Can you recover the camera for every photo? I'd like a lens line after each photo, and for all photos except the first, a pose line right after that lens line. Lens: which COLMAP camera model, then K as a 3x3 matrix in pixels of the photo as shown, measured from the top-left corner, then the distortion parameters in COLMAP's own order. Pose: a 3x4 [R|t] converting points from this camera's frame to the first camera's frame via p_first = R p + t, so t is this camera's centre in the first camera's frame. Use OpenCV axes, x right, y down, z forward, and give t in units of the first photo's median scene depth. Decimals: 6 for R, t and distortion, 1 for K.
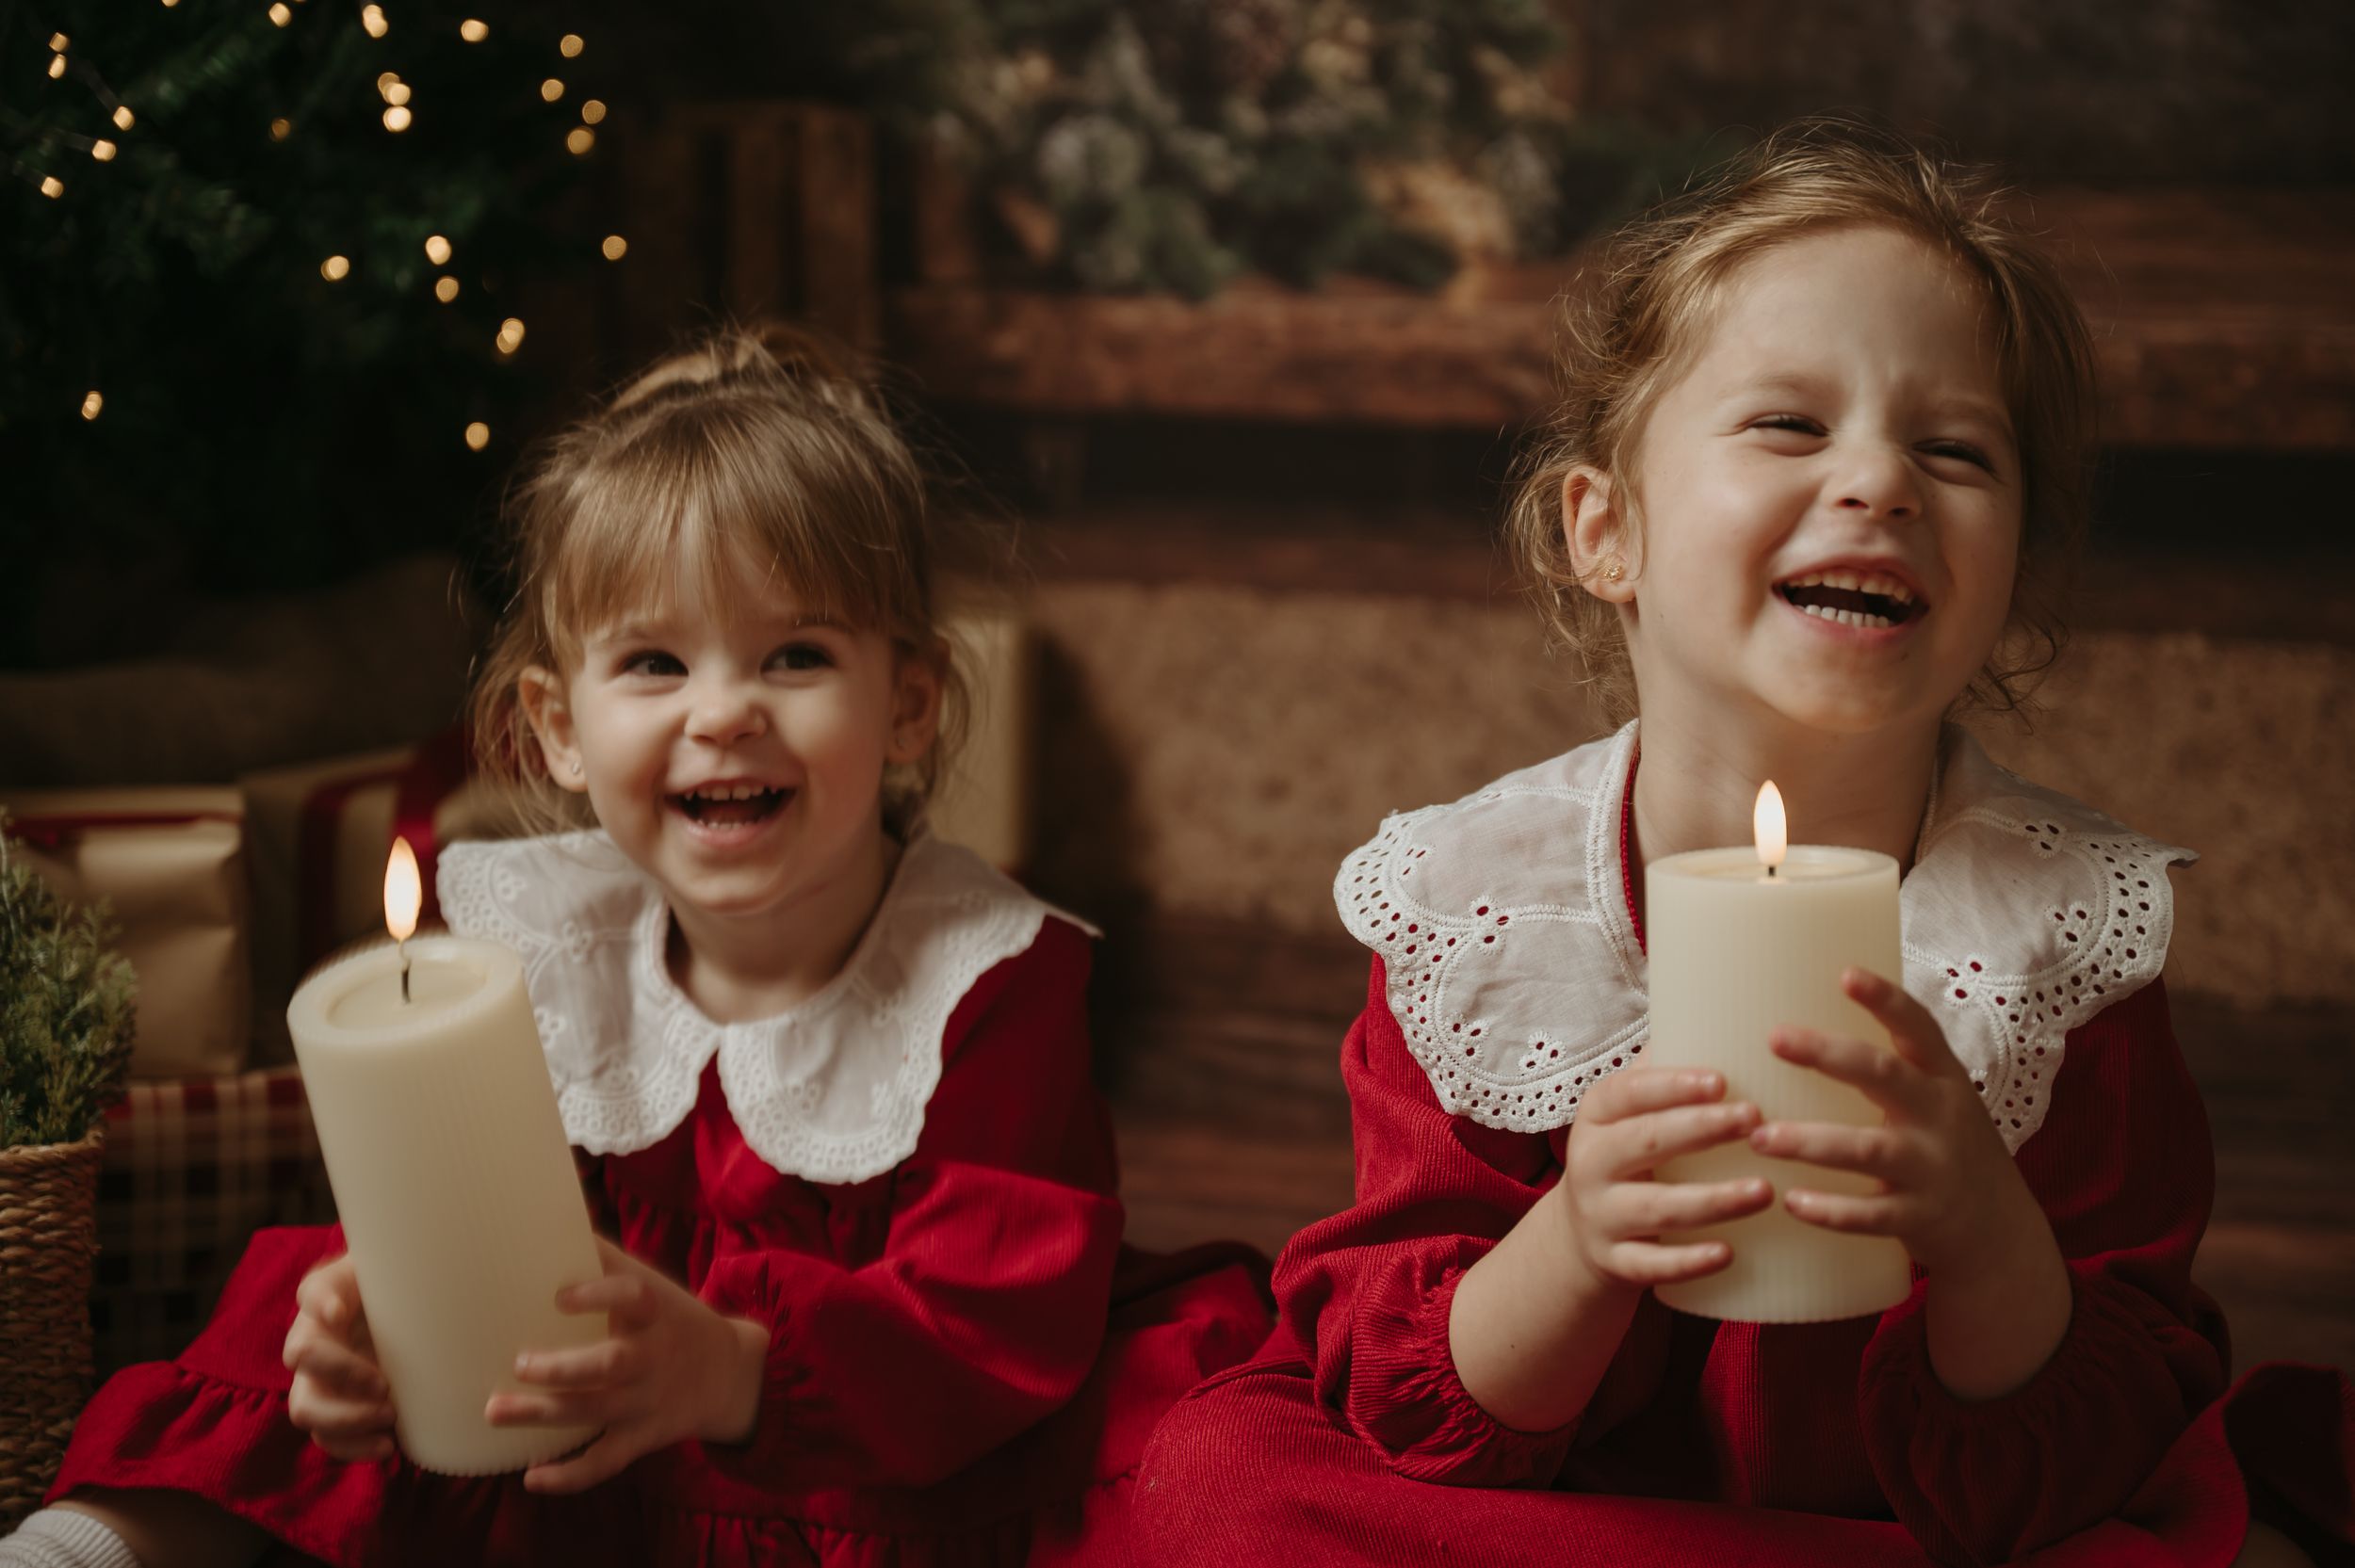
lens RADIAL K [[3970.5, 0, 1232.9], [0, 3970.5, 784.4], [0, 0, 1]] dist [0.066041, 0.090004]
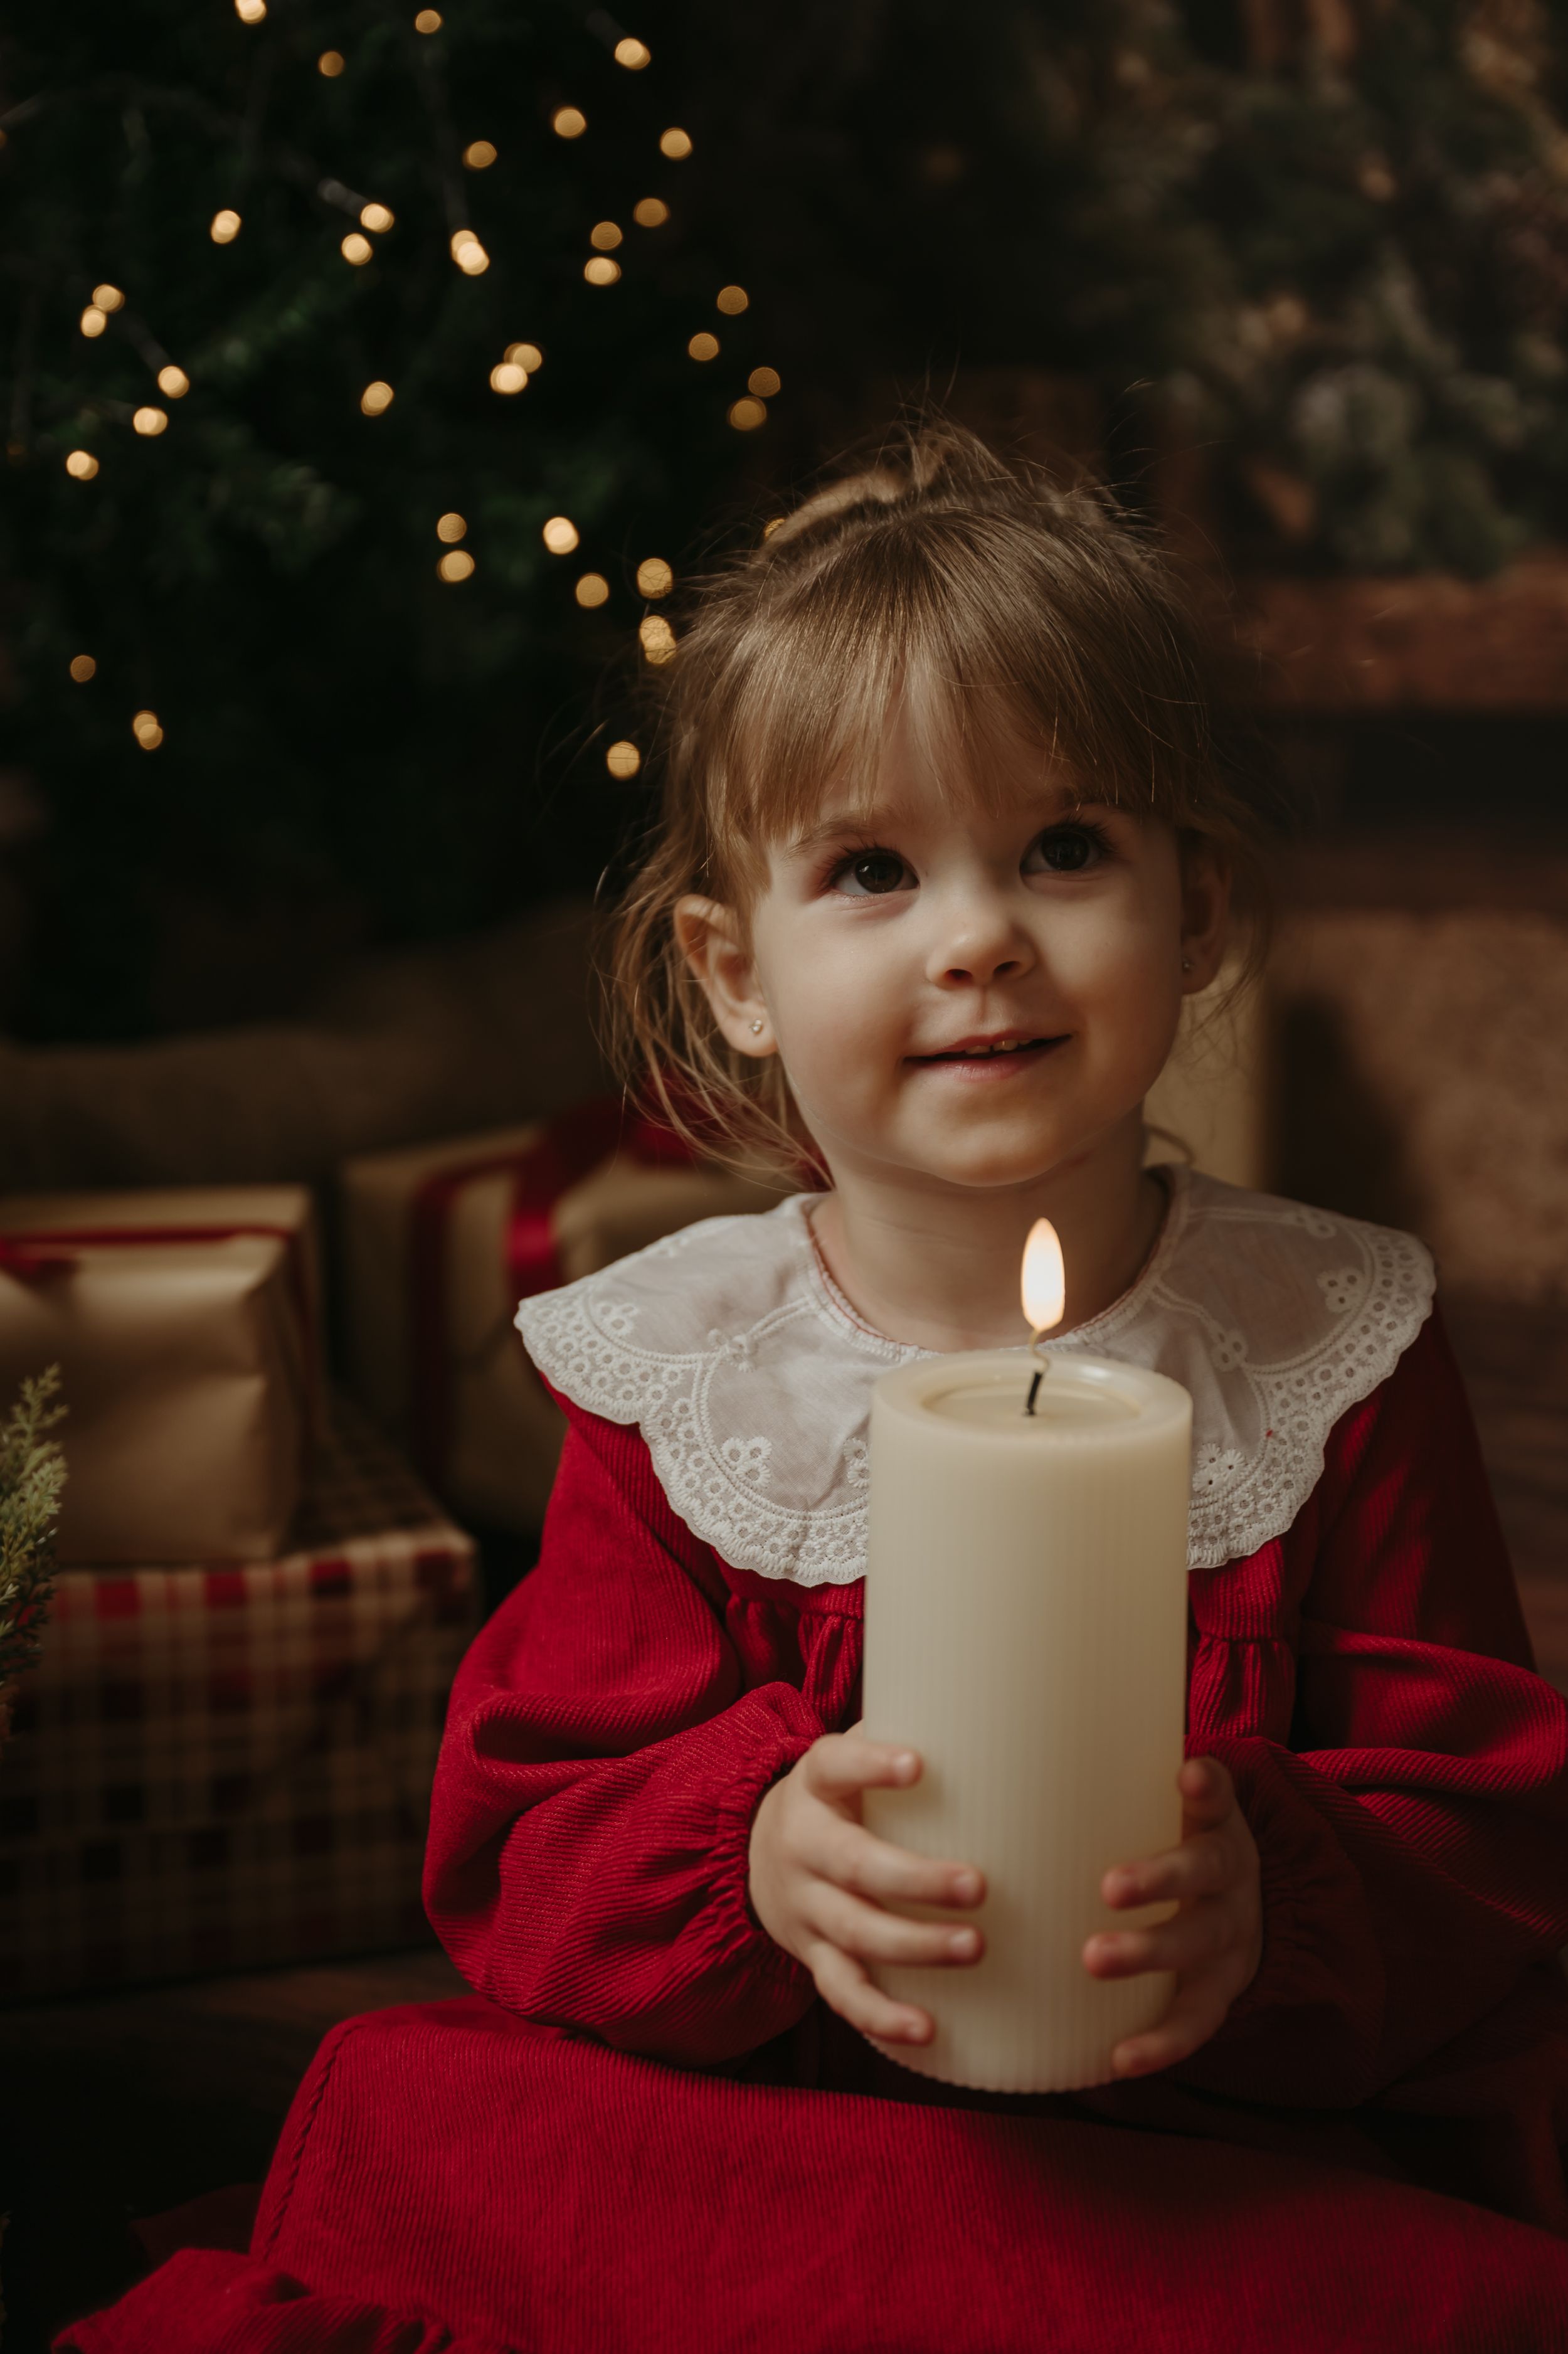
lens RADIAL K [[3356.7, 0, 883.6], [0, 3356.7, 1111.6], [0, 0, 1]] dist [0.006688, 0.221258]
pose [[0.983786, -0.004090, -0.179302, -0.006322], [0.006530, 0.999894, 0.013019, -0.019101], [0.179229, -0.013978, 0.983708, 0.278048]]
